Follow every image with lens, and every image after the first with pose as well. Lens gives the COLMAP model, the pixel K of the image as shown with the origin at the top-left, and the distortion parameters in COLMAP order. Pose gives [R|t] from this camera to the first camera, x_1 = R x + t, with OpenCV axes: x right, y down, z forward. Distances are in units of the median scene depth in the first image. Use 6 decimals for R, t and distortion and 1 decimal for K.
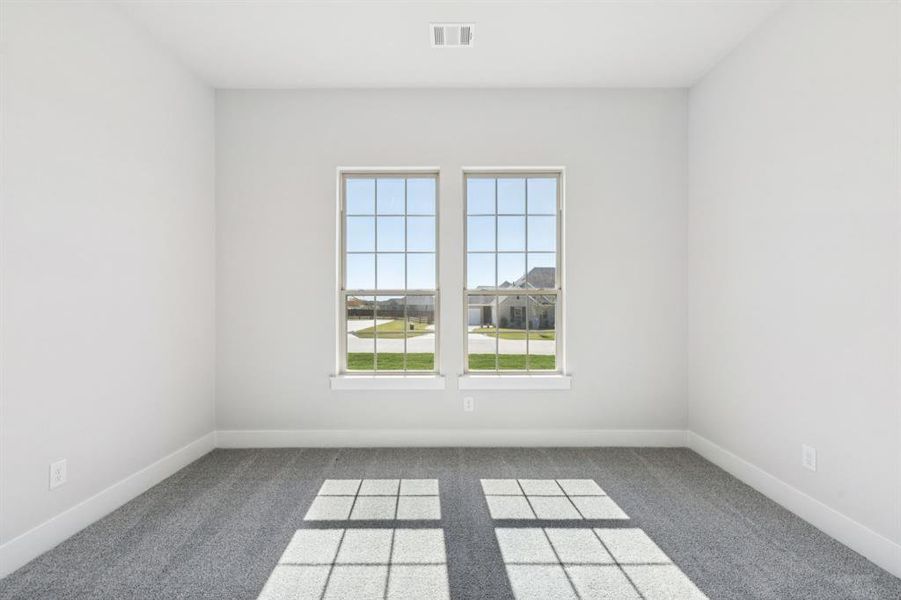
lens RADIAL K [[407.0, 0, 456.0], [0, 407.0, 298.6], [0, 0, 1]] dist [0.007714, -0.000590]
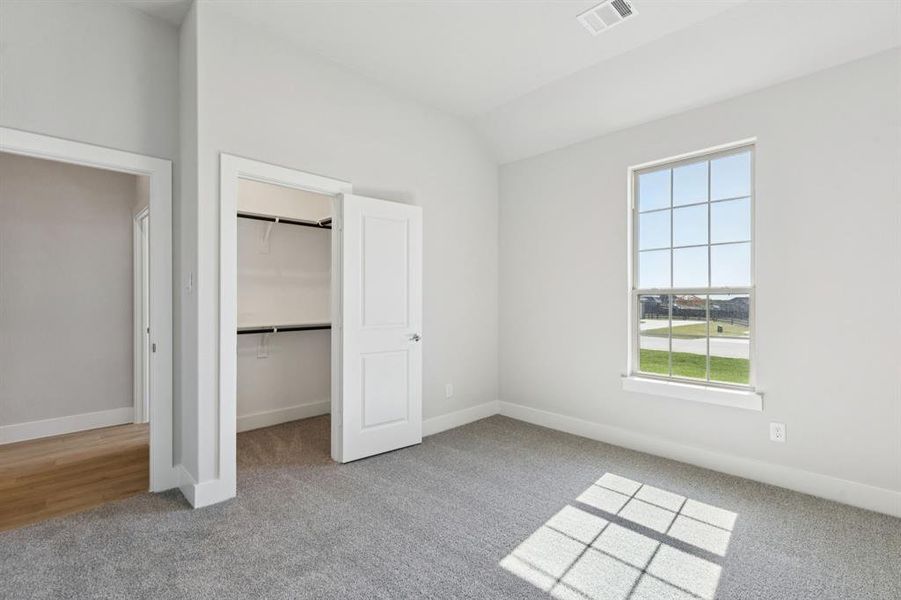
lens RADIAL K [[401.9, 0, 444.0], [0, 401.9, 296.5], [0, 0, 1]] dist [-0.004115, 0.000177]
pose [[0.684583, -0.006920, -0.728902, 0.115444], [0.004365, 0.999976, -0.005395, -0.000538], [0.728922, 0.000512, 0.684597, -0.000444]]
